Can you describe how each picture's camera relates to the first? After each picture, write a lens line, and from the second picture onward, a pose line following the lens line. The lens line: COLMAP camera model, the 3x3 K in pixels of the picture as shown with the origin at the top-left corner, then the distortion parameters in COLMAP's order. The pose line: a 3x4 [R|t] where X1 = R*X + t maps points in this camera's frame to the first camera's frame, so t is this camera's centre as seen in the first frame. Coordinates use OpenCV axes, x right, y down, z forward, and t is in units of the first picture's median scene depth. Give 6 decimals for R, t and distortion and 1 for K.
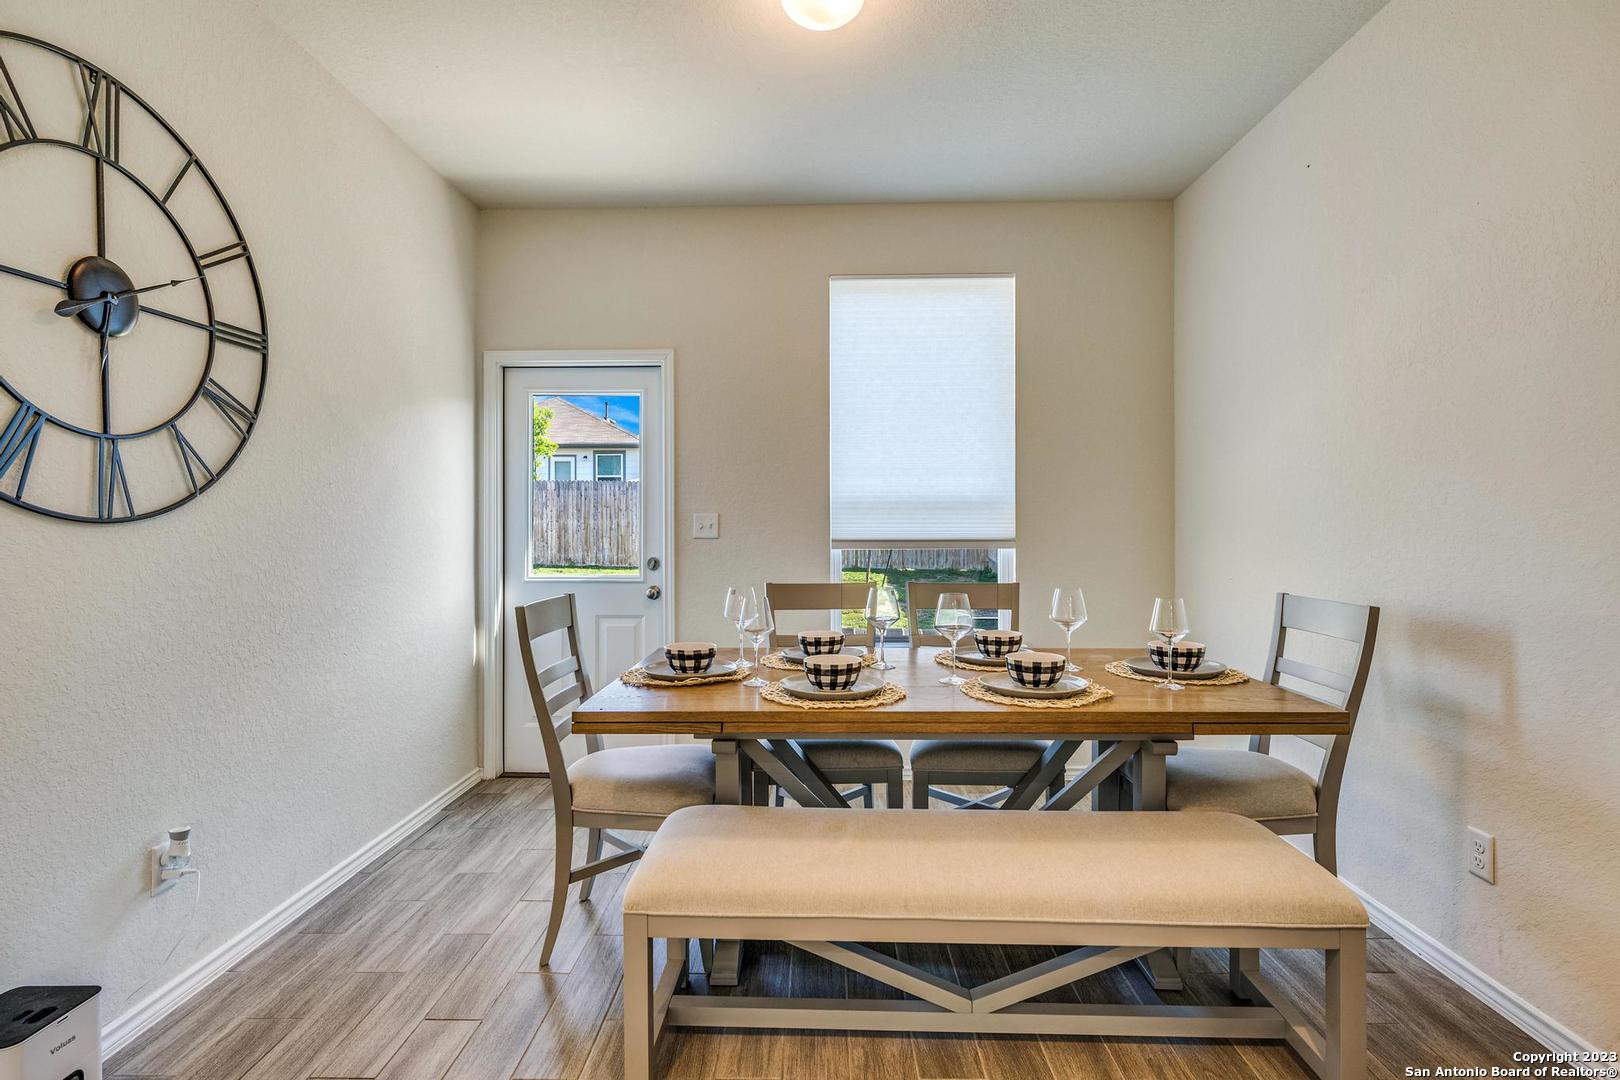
lens RADIAL K [[767.5, 0, 810.5], [0, 767.5, 536.9], [0, 0, 1]] dist [-0.003569, -0.000234]
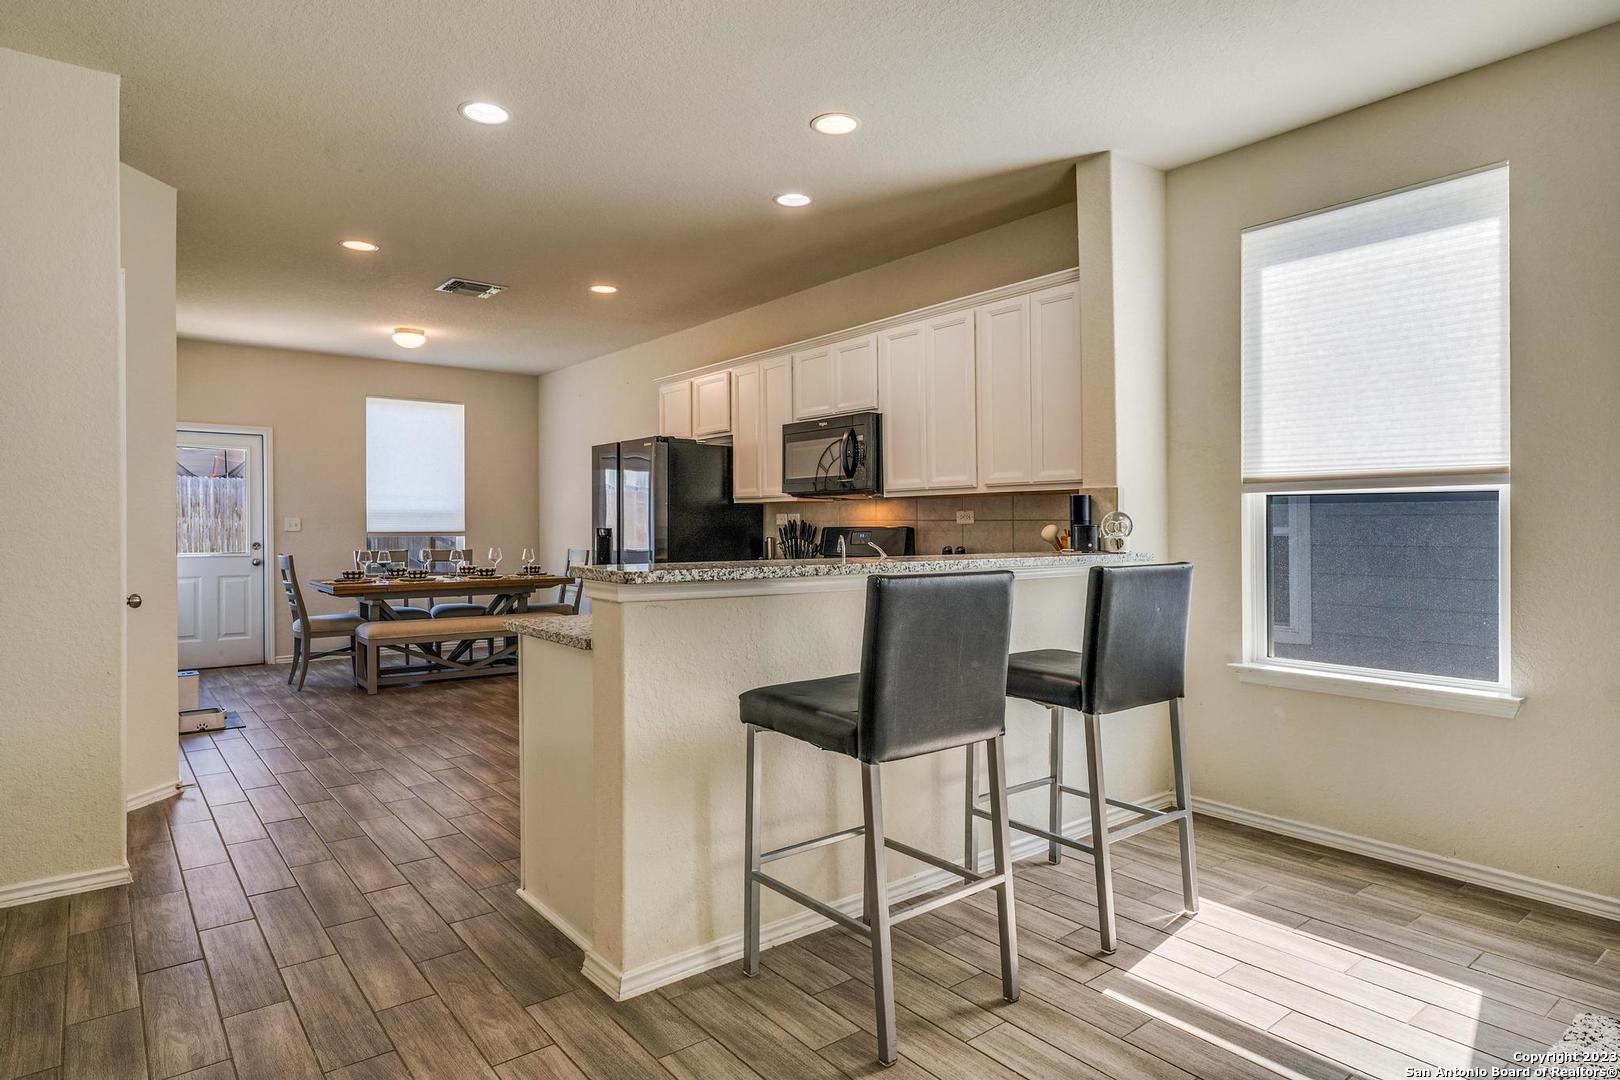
lens RADIAL K [[893.7, 0, 810.9], [0, 893.7, 535.9], [0, 0, 1]] dist [-0.001965, 0.002008]
pose [[0.766059, -0.003164, 0.642763, -0.561877], [0.003230, 0.999994, 0.001073, 0.014689], [-0.642763, 0.001254, 0.766064, -1.435335]]
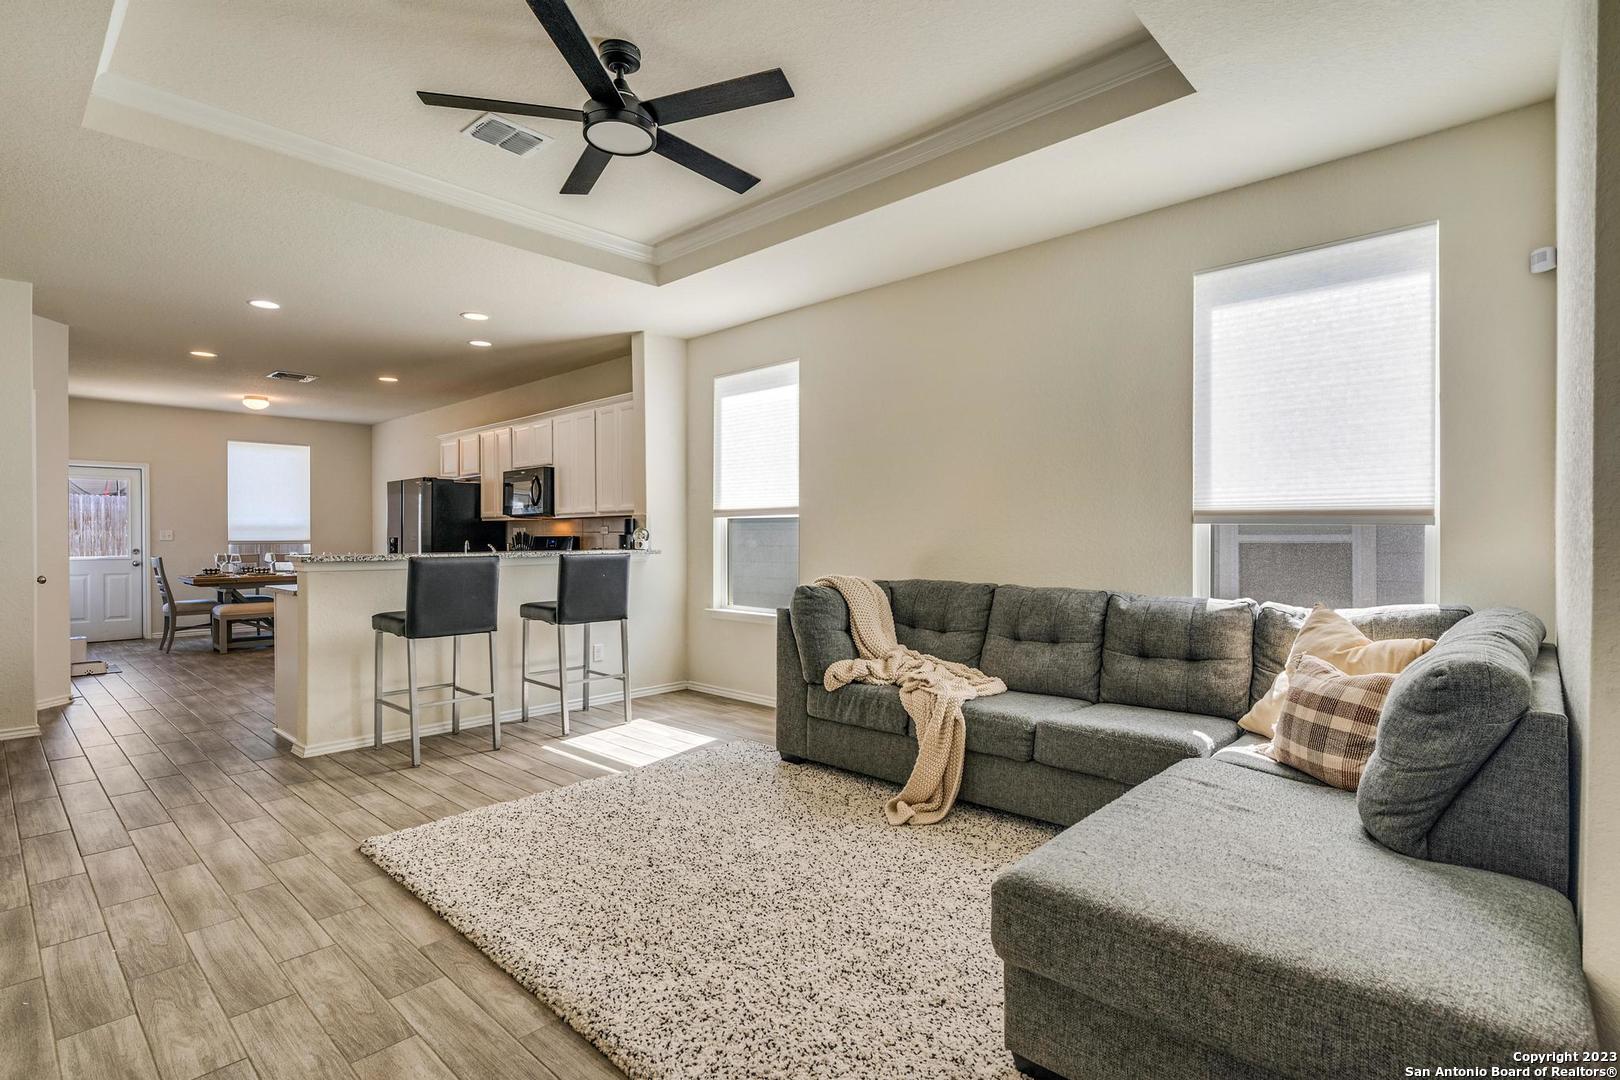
lens RADIAL K [[766.6, 0, 805.3], [0, 766.6, 543.0], [0, 0, 1]] dist [0.004495, -0.002472]
pose [[0.663898, -0.004644, 0.747809, -0.621874], [0.006769, 0.999977, 0.000200, 0.023293], [-0.747793, 0.004929, 0.663914, -2.184148]]
